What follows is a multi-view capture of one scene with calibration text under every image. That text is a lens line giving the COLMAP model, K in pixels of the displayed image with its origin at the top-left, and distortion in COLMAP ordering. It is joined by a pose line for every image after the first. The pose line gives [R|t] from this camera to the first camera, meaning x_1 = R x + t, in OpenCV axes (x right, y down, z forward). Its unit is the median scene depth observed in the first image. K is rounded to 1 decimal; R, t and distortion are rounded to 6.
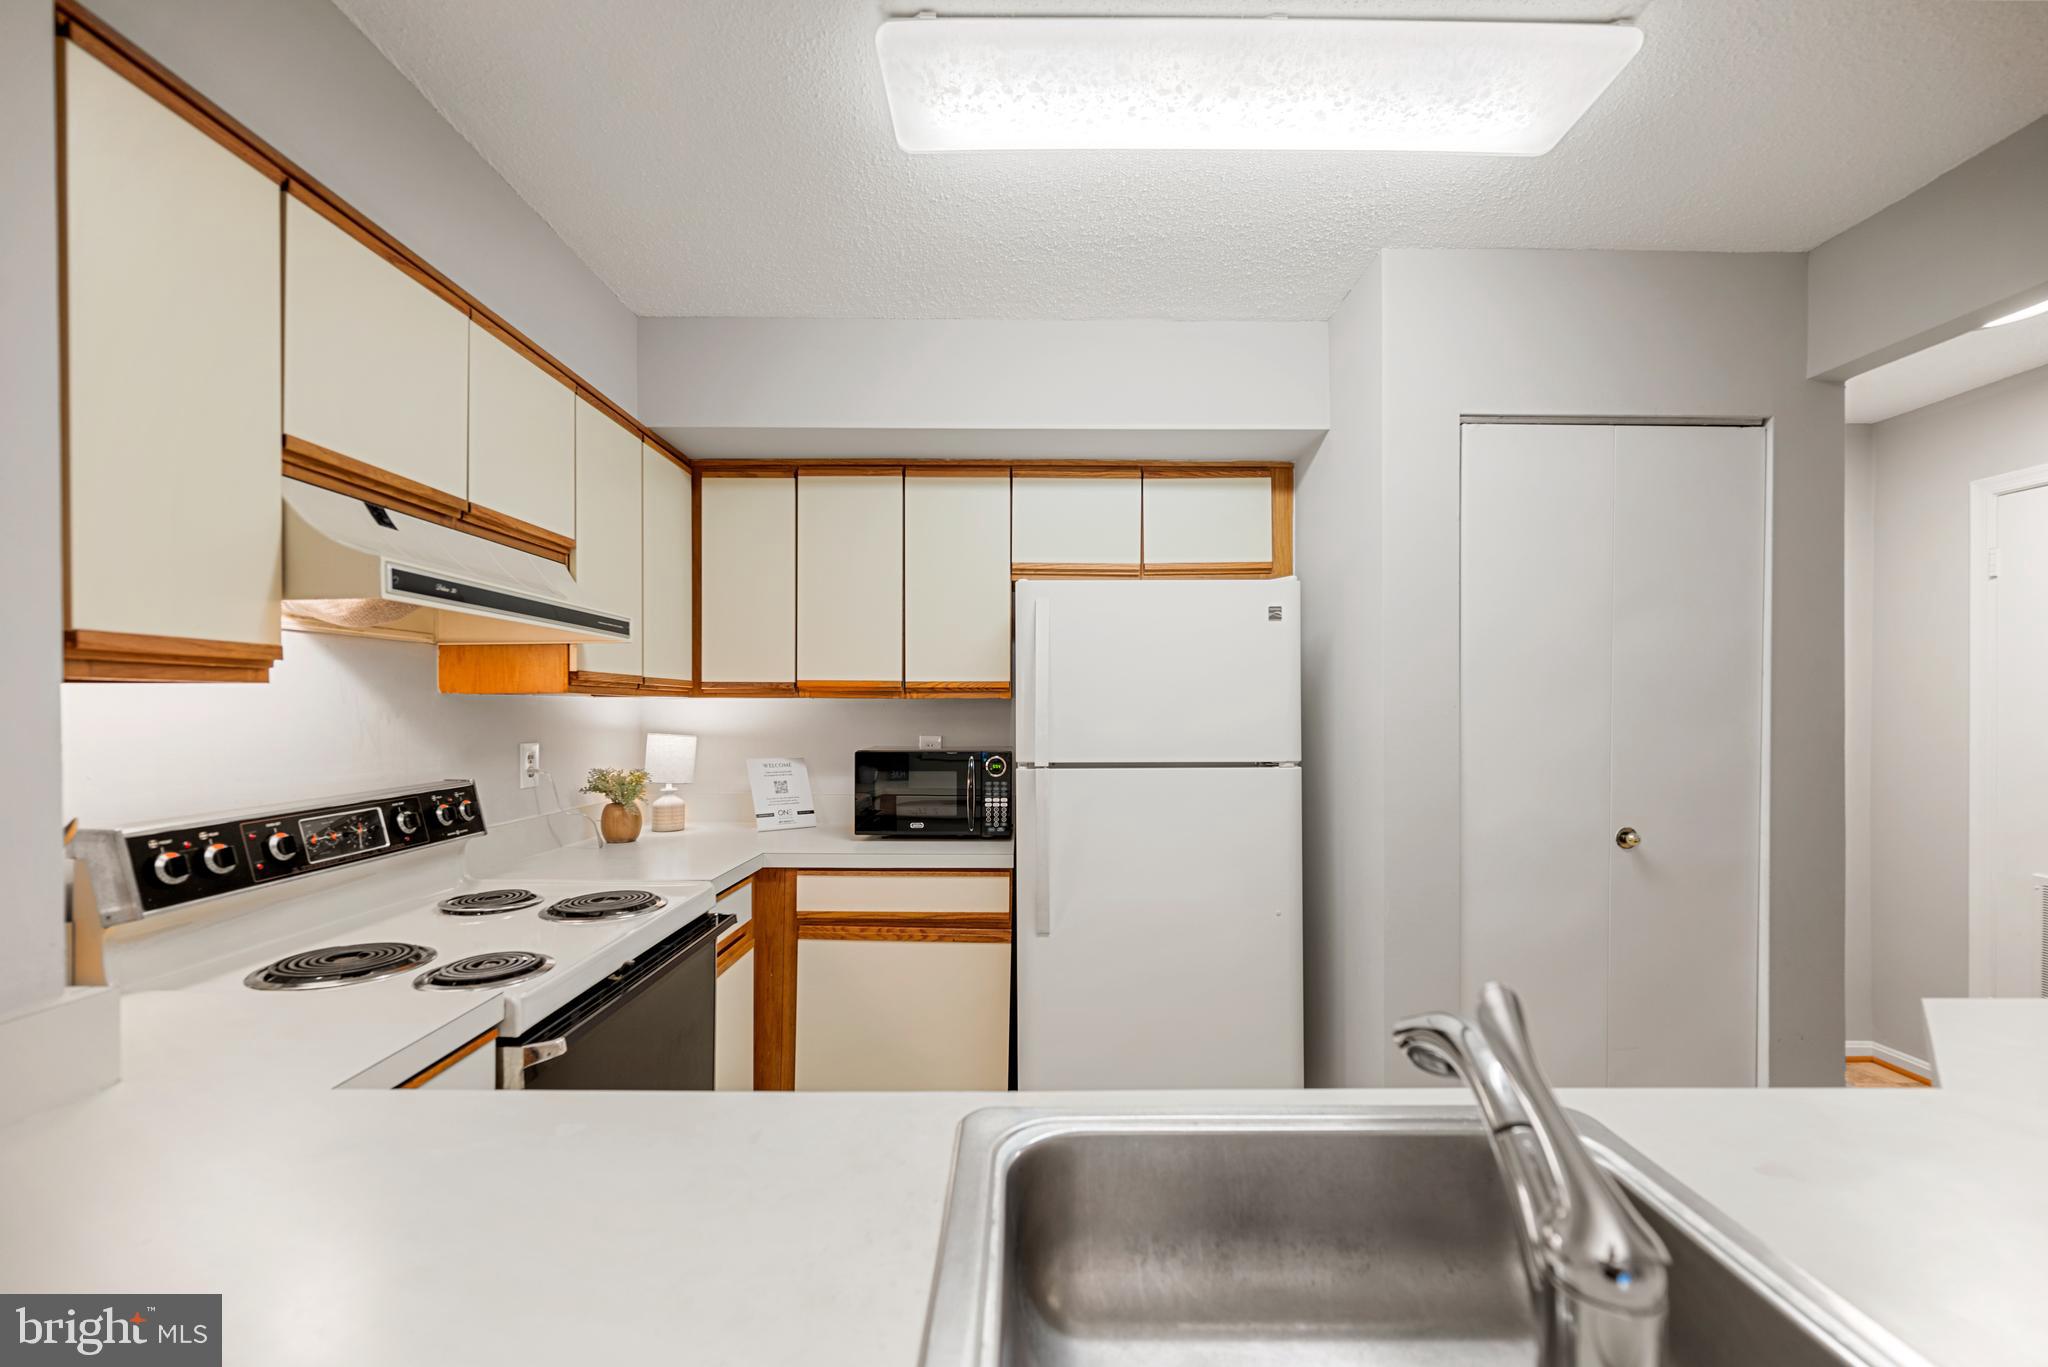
lens RADIAL K [[816.4, 0, 1026.5], [0, 816.4, 698.1], [0, 0, 1]] dist [0.000646, 0.000335]
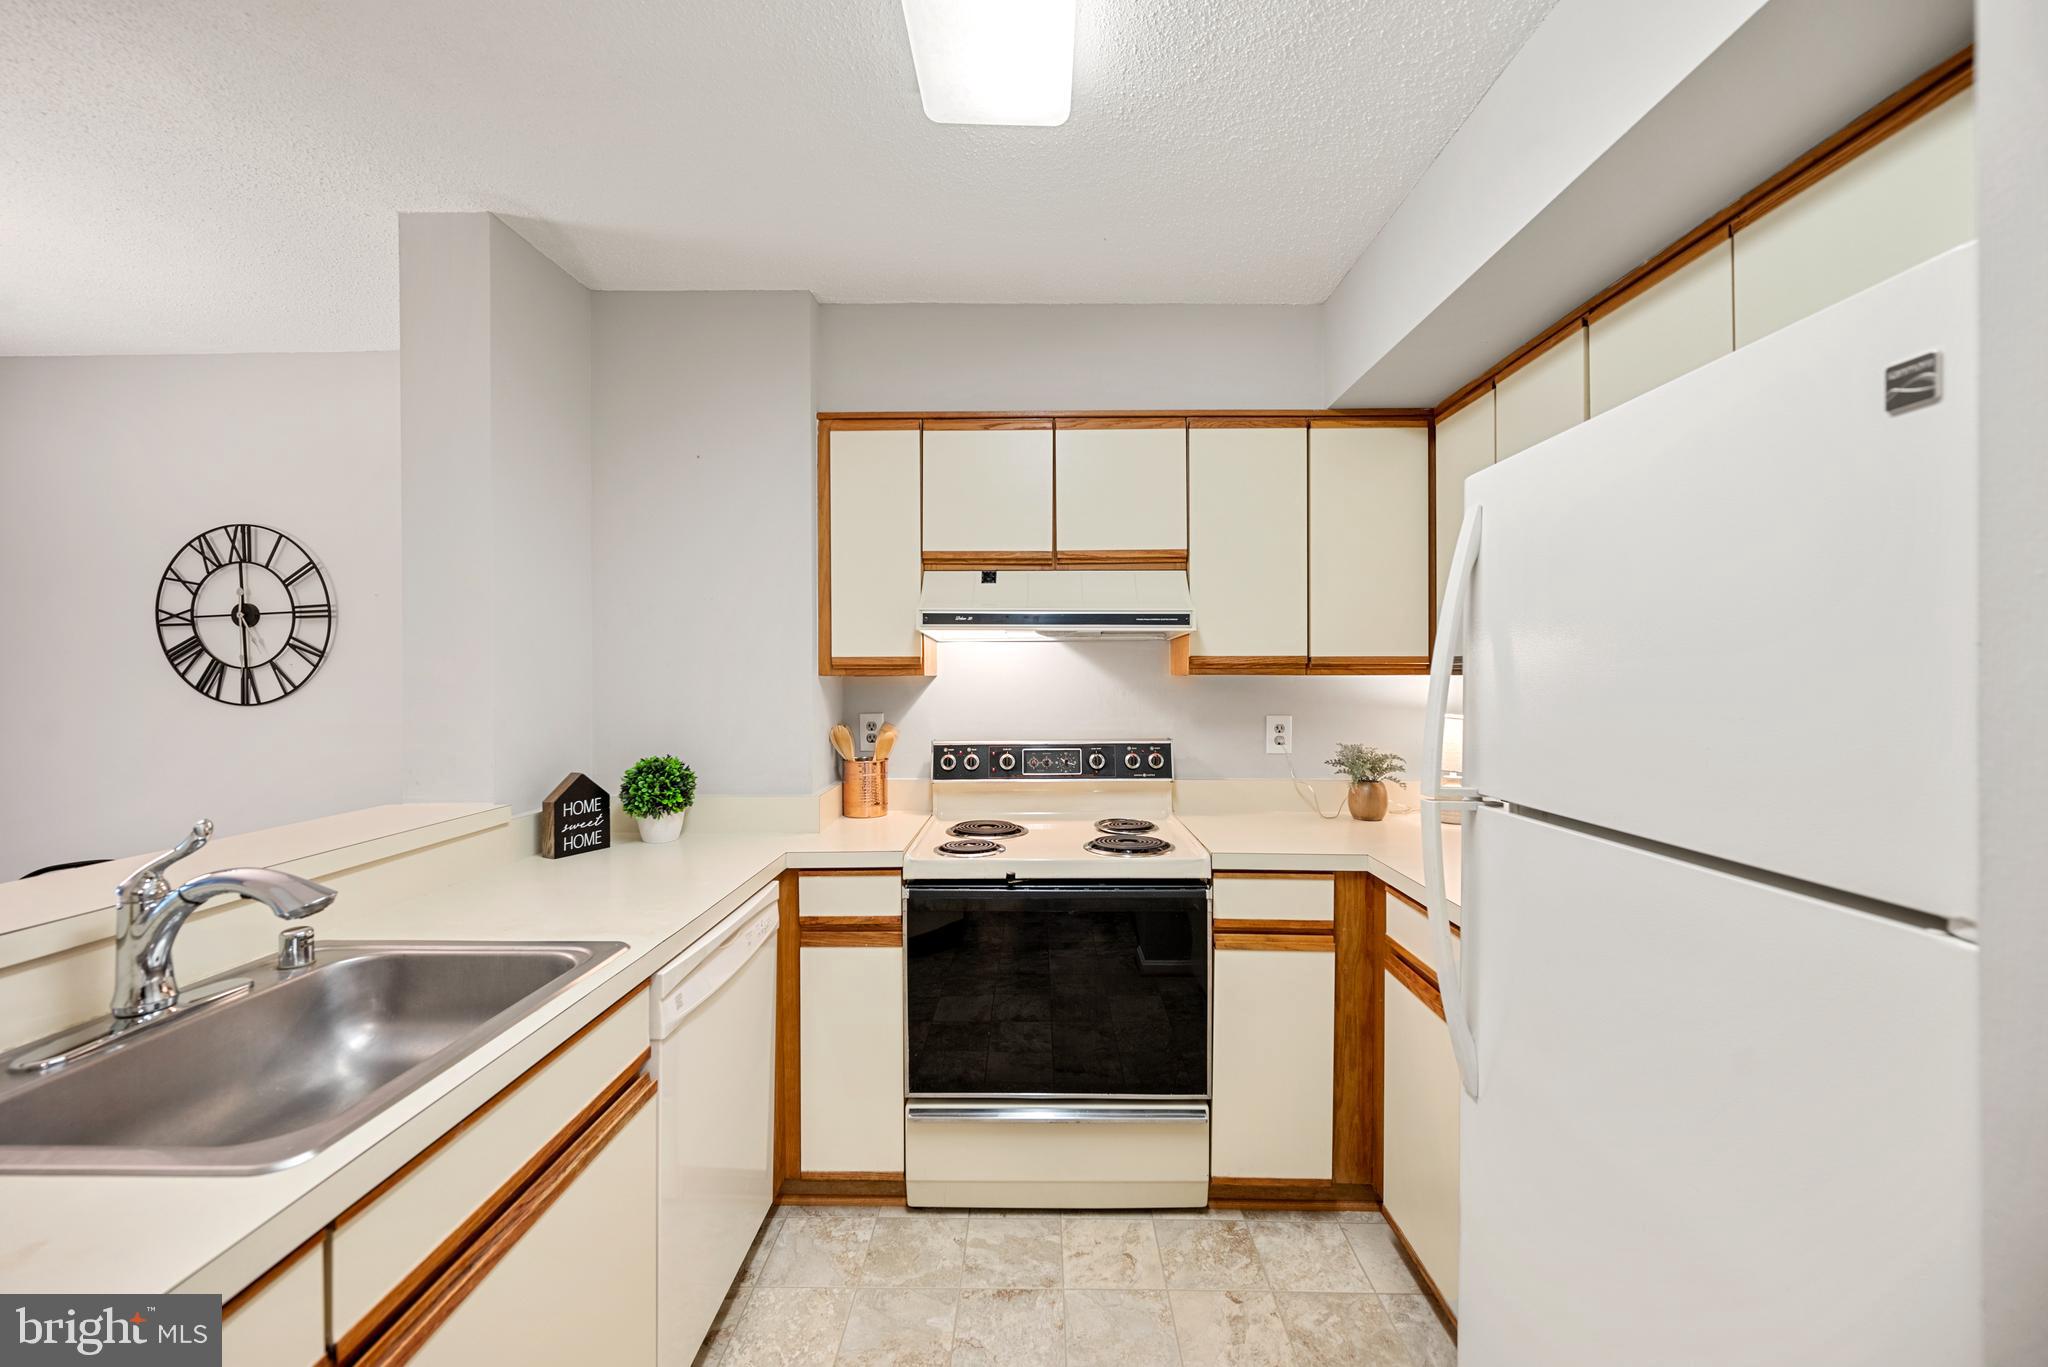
lens RADIAL K [[816.4, 0, 1029.1], [0, 816.4, 677.2], [0, 0, 1]] dist [0.000646, 0.000335]
pose [[-0.019148, 0.002156, -0.999814, 0.673459], [0.012553, 0.999919, 0.001916, -0.007733], [0.999738, -0.012514, -0.019173, 0.794540]]
